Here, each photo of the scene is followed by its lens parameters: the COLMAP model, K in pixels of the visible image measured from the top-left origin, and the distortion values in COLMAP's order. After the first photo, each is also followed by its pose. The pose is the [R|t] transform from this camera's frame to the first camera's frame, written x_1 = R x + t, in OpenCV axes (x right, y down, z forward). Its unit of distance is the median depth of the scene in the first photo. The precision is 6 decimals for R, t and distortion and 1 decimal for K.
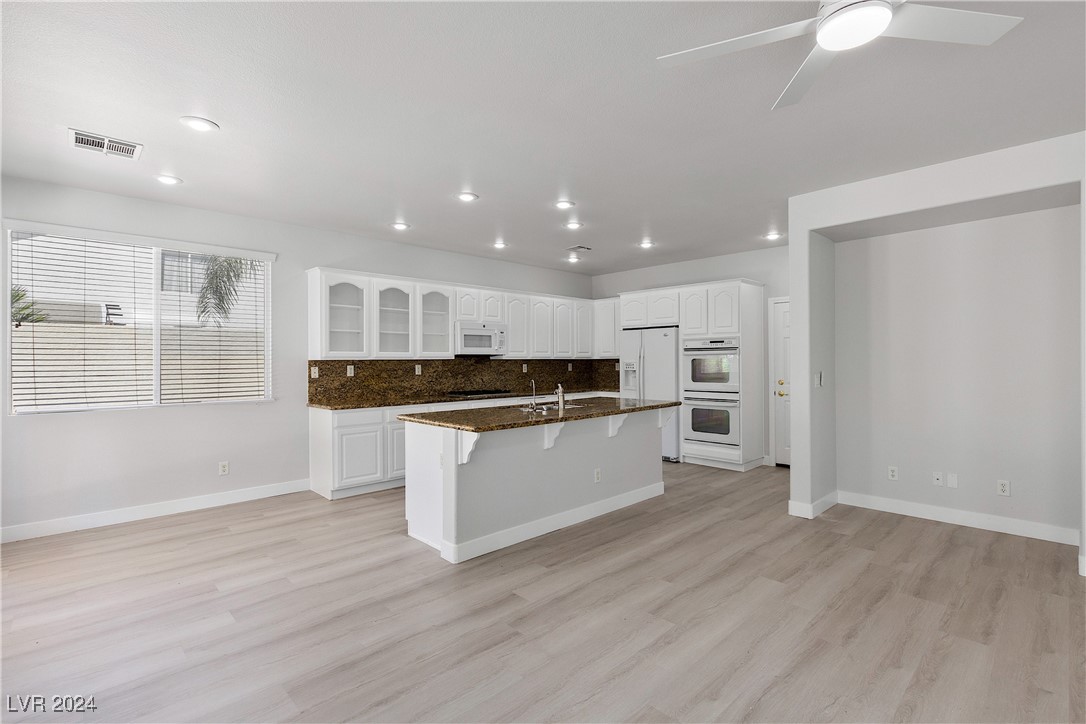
lens RADIAL K [[513.1, 0, 543.0], [0, 513.1, 362.0], [0, 0, 1]] dist [-0.001389, -0.000408]
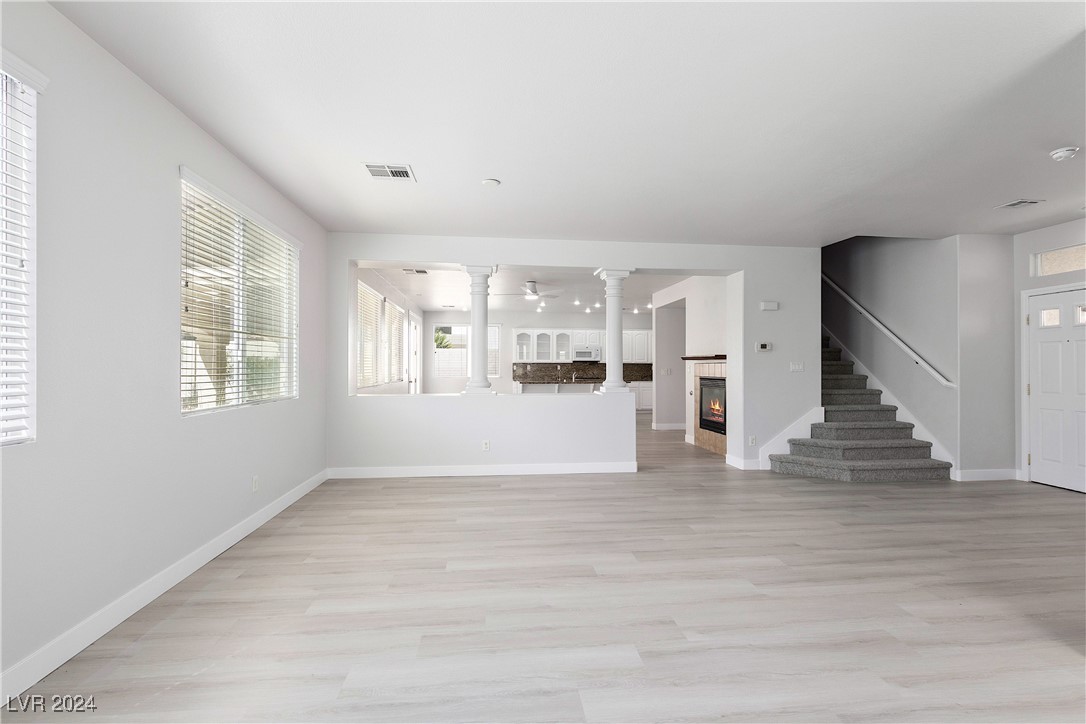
lens RADIAL K [[513.1, 0, 543.0], [0, 513.1, 362.0], [0, 0, 1]] dist [-0.001389, -0.000408]
pose [[0.784533, 0.001761, -0.620085, 1.244878], [-0.009687, 0.999909, -0.009417, 0.014597], [0.620012, 0.013395, 0.784478, -0.925724]]
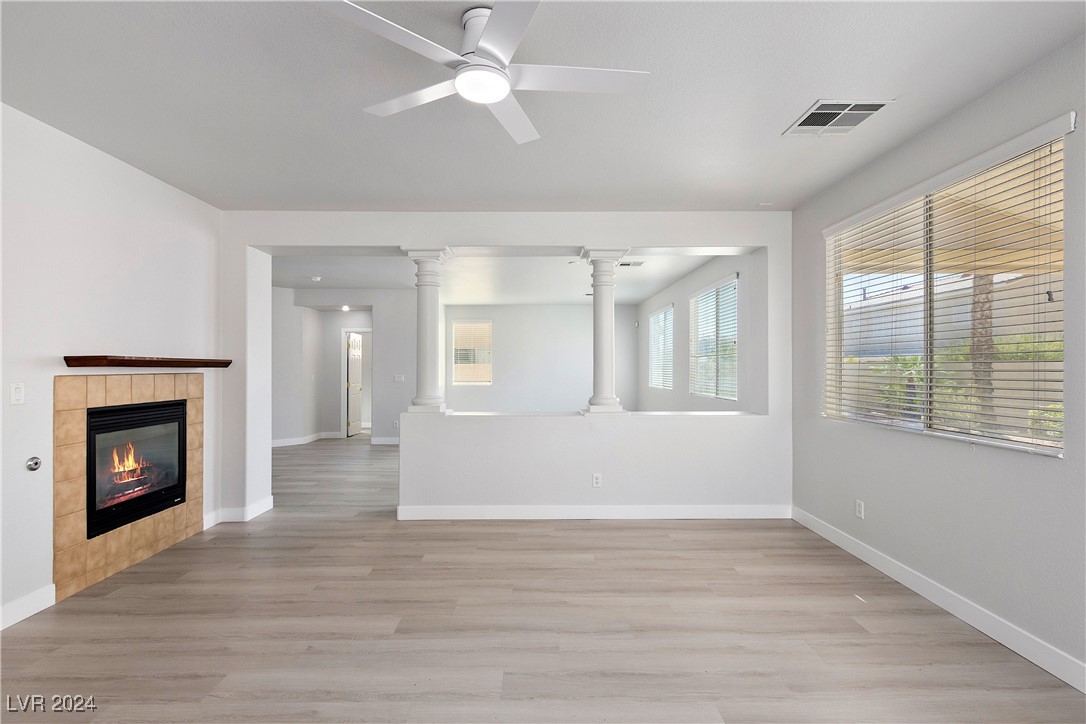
lens RADIAL K [[513.1, 0, 543.0], [0, 513.1, 362.0], [0, 0, 1]] dist [-0.001389, -0.000408]
pose [[-0.729110, 0.010249, 0.684320, -0.098790], [0.008788, 0.999946, -0.005613, -0.008429], [-0.684340, 0.001921, -0.729161, 0.579763]]
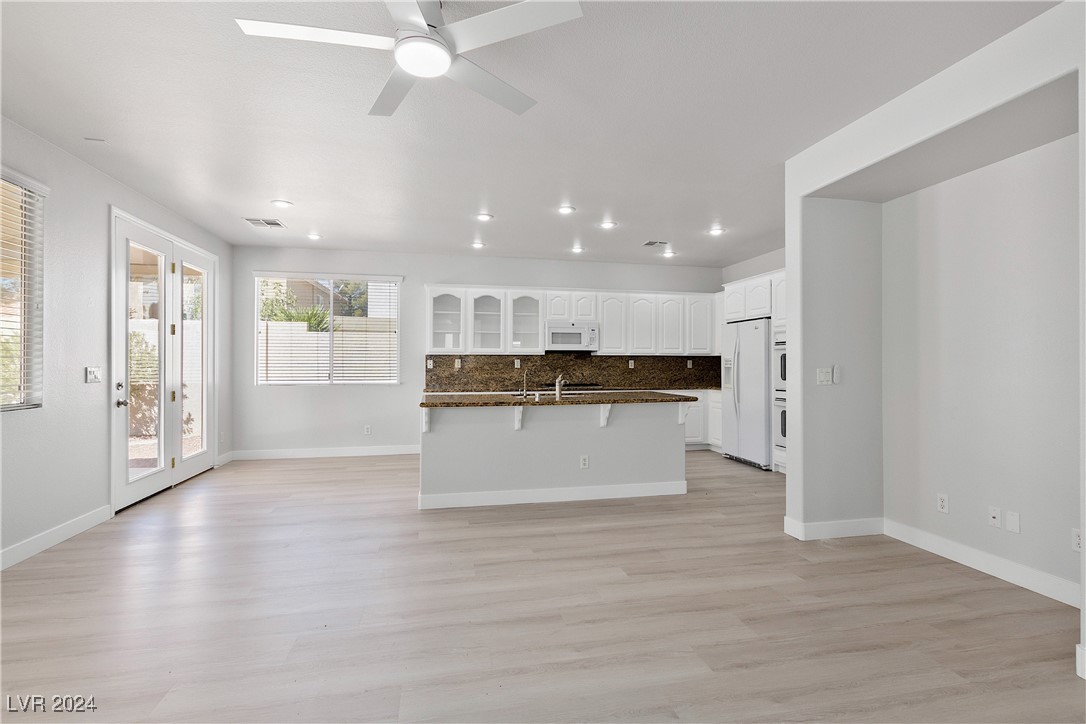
lens RADIAL K [[513.1, 0, 543.0], [0, 513.1, 362.0], [0, 0, 1]] dist [-0.001389, -0.000408]
pose [[0.843311, 0.005217, -0.537401, 0.487745], [-0.008243, 0.999961, -0.003228, 0.016321], [0.537363, 0.007152, 0.843321, 0.050262]]
